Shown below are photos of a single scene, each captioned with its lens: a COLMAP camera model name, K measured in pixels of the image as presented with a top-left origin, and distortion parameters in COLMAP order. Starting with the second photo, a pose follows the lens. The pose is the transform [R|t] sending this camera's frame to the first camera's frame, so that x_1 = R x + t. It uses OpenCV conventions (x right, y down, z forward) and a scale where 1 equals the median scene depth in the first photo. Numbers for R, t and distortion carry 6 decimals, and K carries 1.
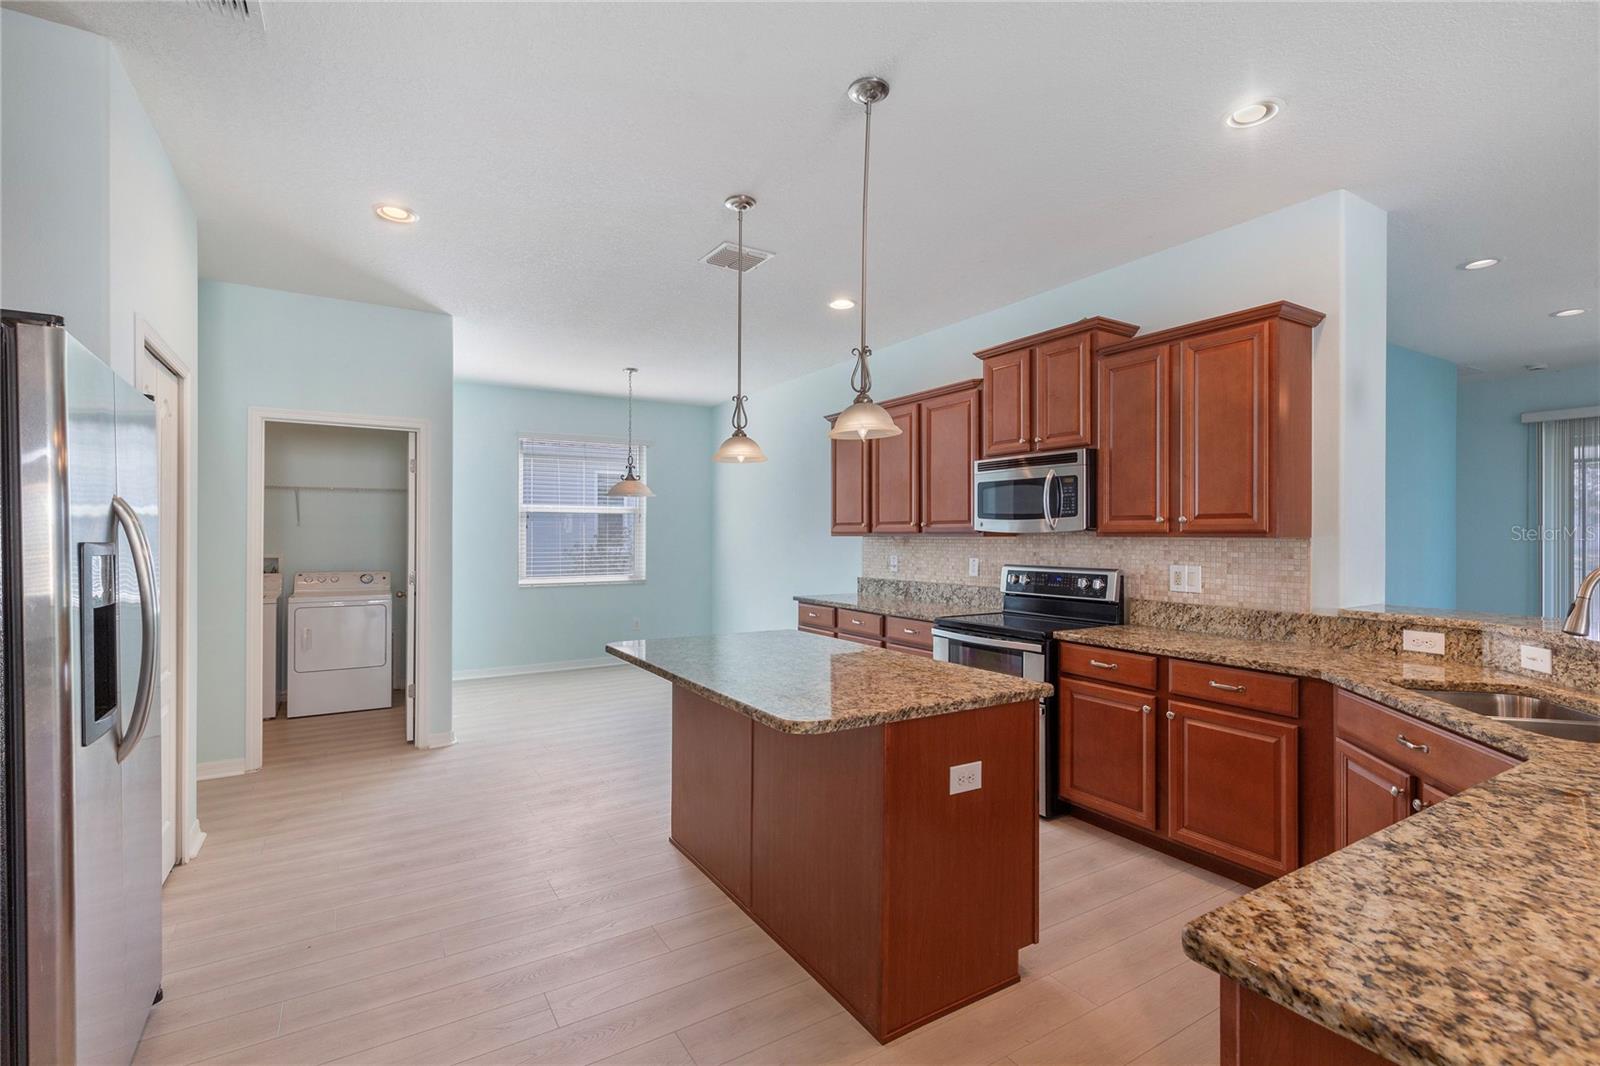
lens RADIAL K [[724.8, 0, 791.7], [0, 724.8, 536.6], [0, 0, 1]] dist [0.011336, -0.001283]
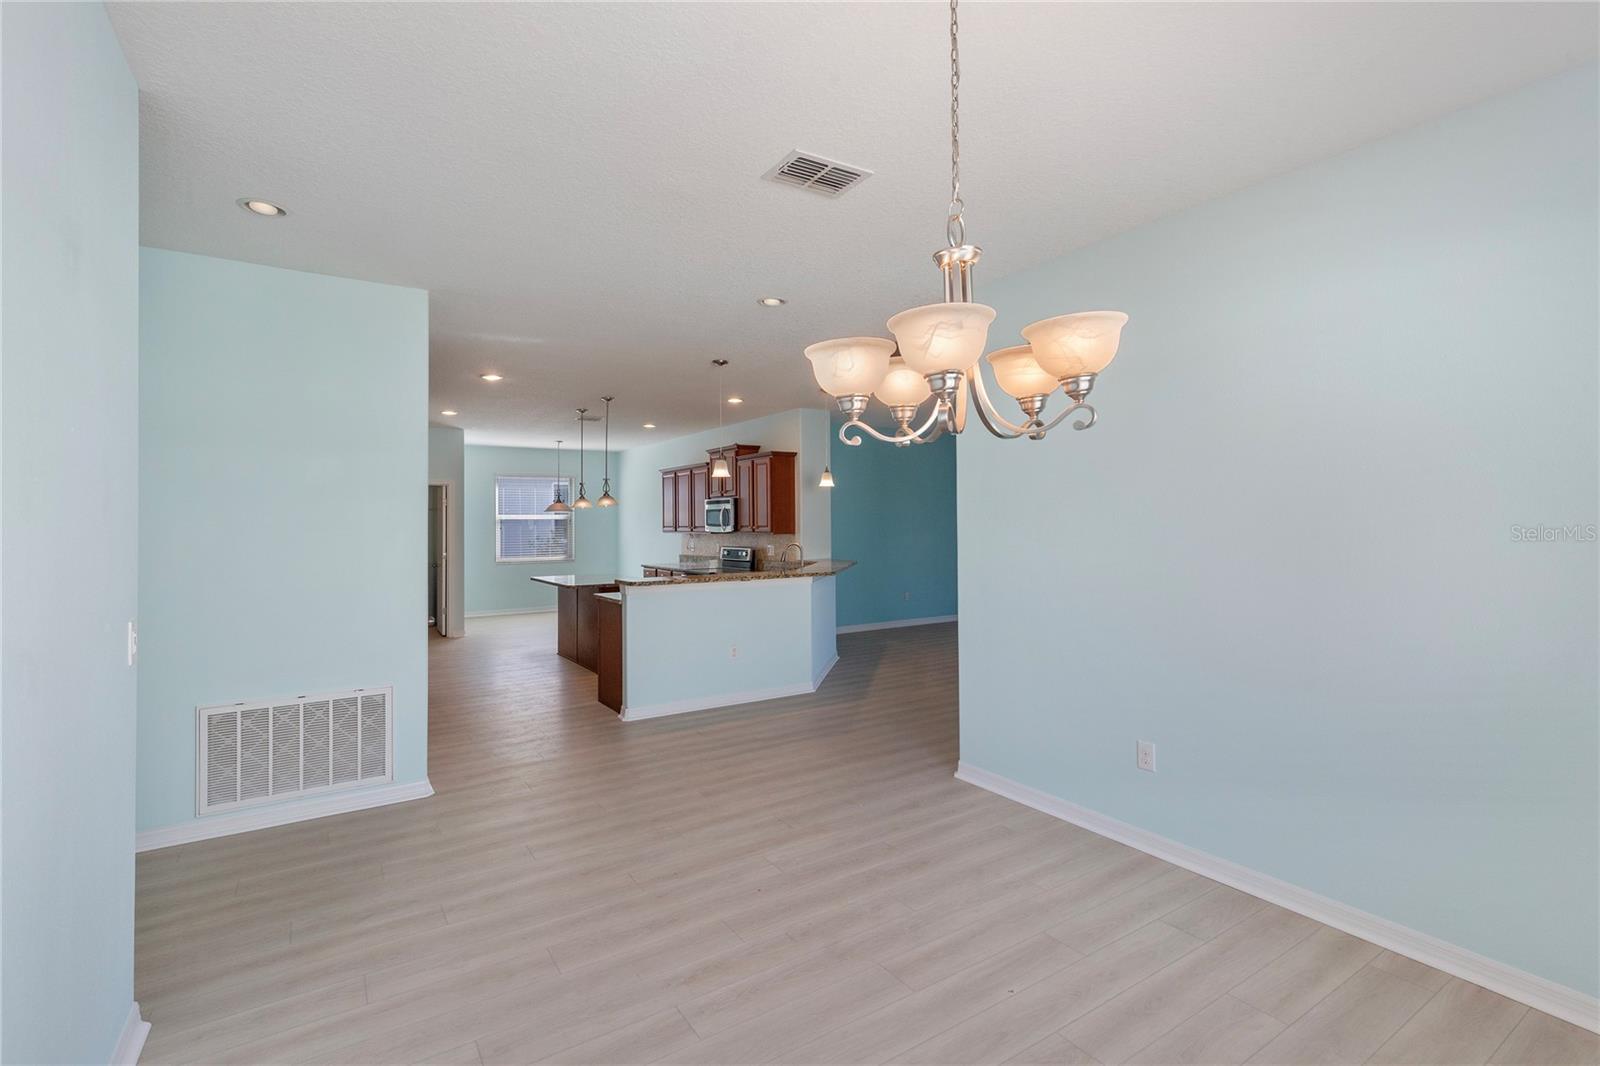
lens RADIAL K [[731.4, 0, 798.9], [0, 731.4, 509.3], [0, 0, 1]] dist [0.001107, 0.000031]
pose [[0.999250, -0.007751, 0.037944, 0.563632], [0.008641, 0.999690, -0.023342, -0.024749], [-0.037752, 0.023652, 0.999007, -1.552591]]
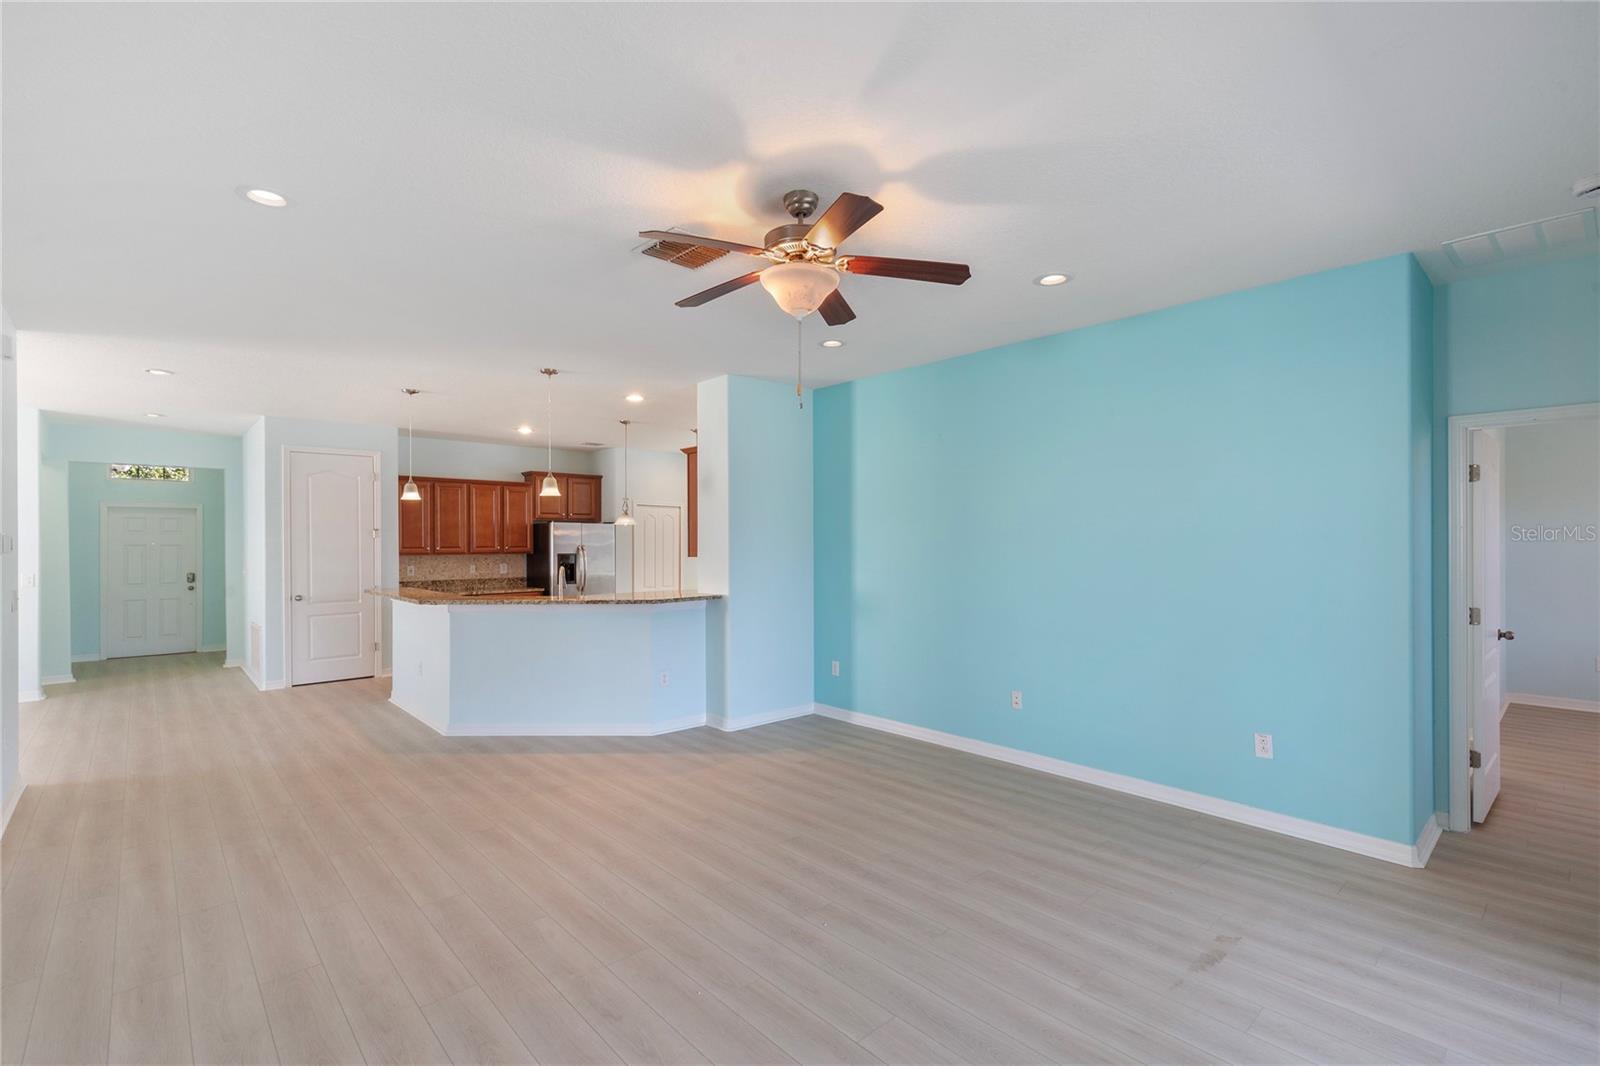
lens RADIAL K [[724.7, 0, 797.7], [0, 724.7, 541.3], [0, 0, 1]] dist [0.007450, -0.000081]
pose [[0.194548, 0.000256, -0.980893, 2.405676], [-0.002028, 0.999998, -0.000142, -0.041900], [0.980891, 0.002016, 0.194549, 0.759574]]
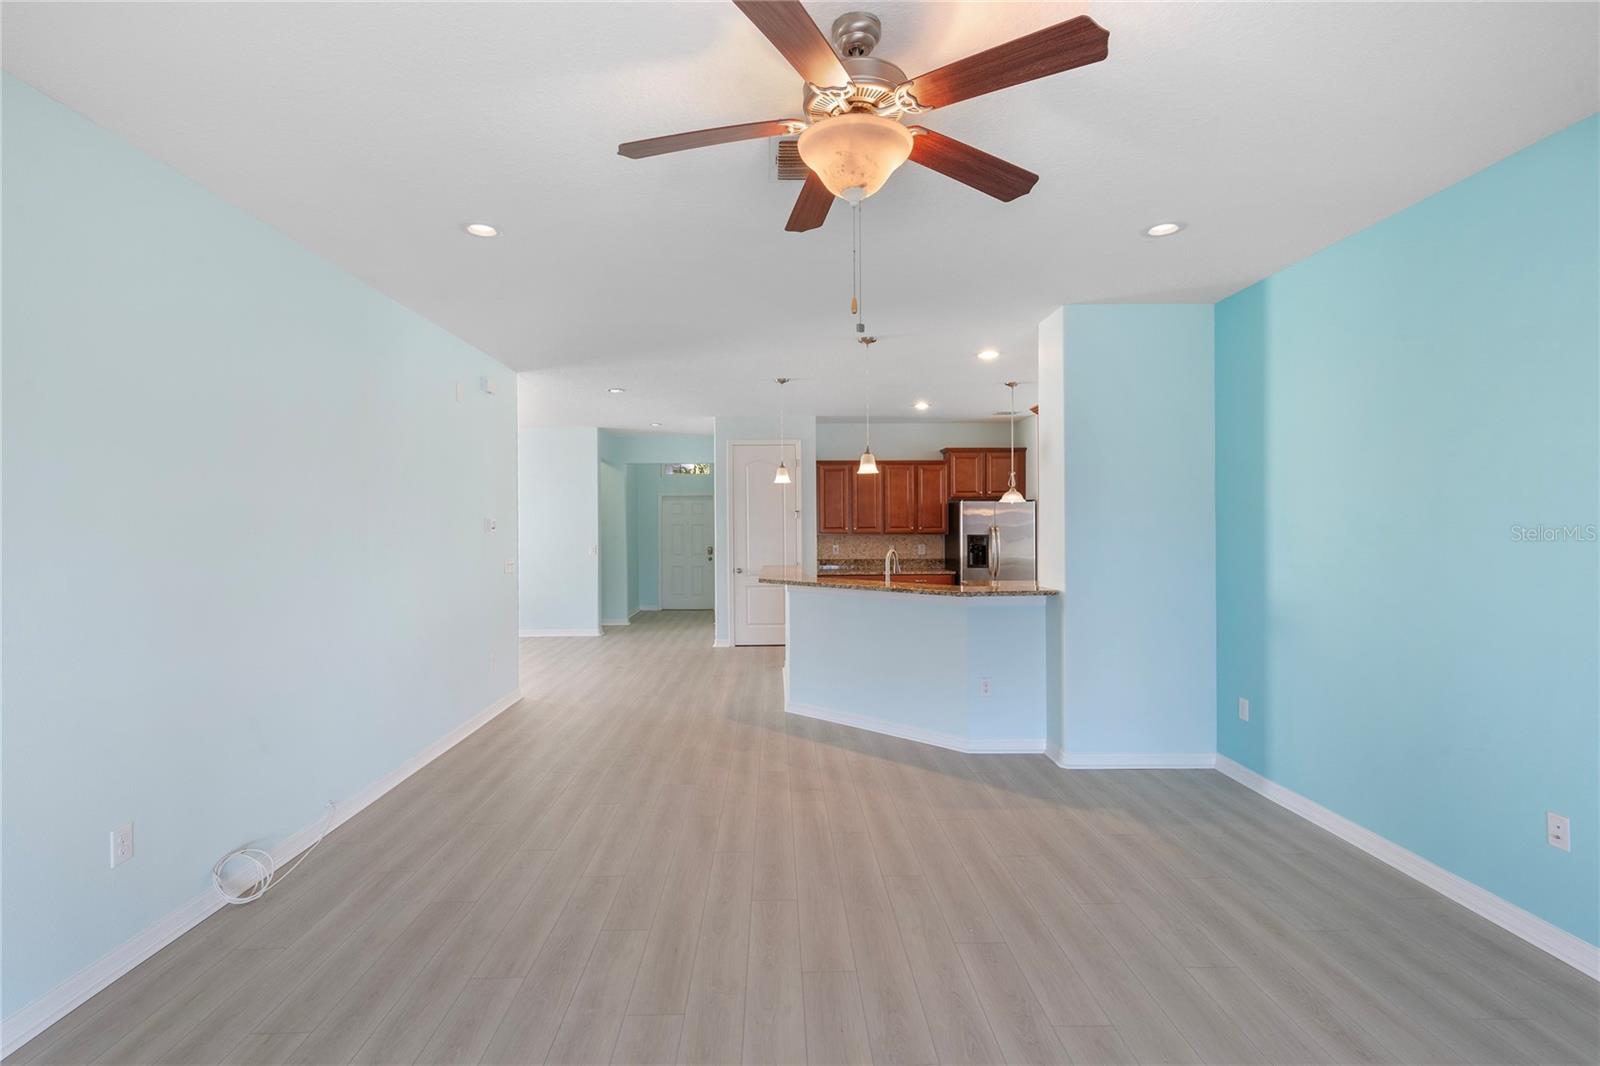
lens RADIAL K [[747.4, 0, 784.7], [0, 747.4, 523.1], [0, 0, 1]] dist [0.008329, -0.000185]
pose [[-0.503669, 0.003220, -0.863890, 2.141784], [0.000332, 0.999994, 0.003534, -0.044505], [0.863896, 0.001493, -0.503667, 1.162828]]
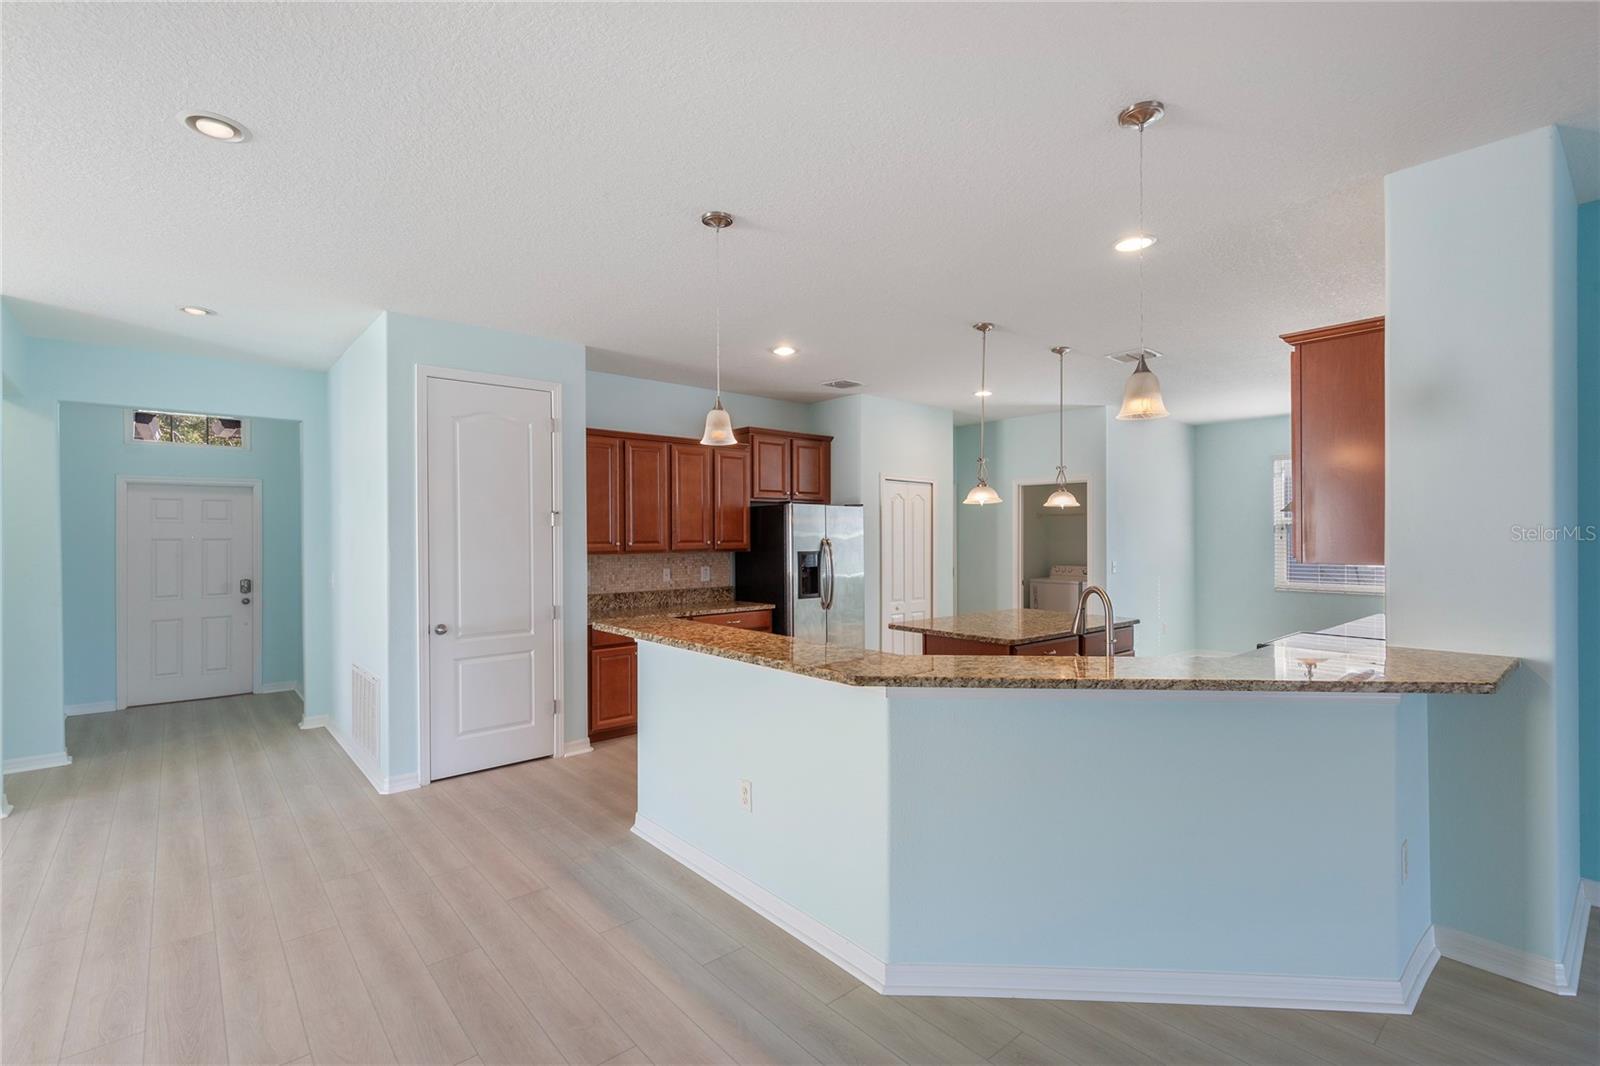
lens RADIAL K [[724.8, 0, 791.7], [0, 724.8, 536.6], [0, 0, 1]] dist [0.011336, -0.001283]
pose [[0.164493, 0.002609, -0.986375, 1.322818], [-0.001332, 0.999996, 0.002423, -0.035433], [0.986377, 0.000915, 0.164495, 0.110068]]
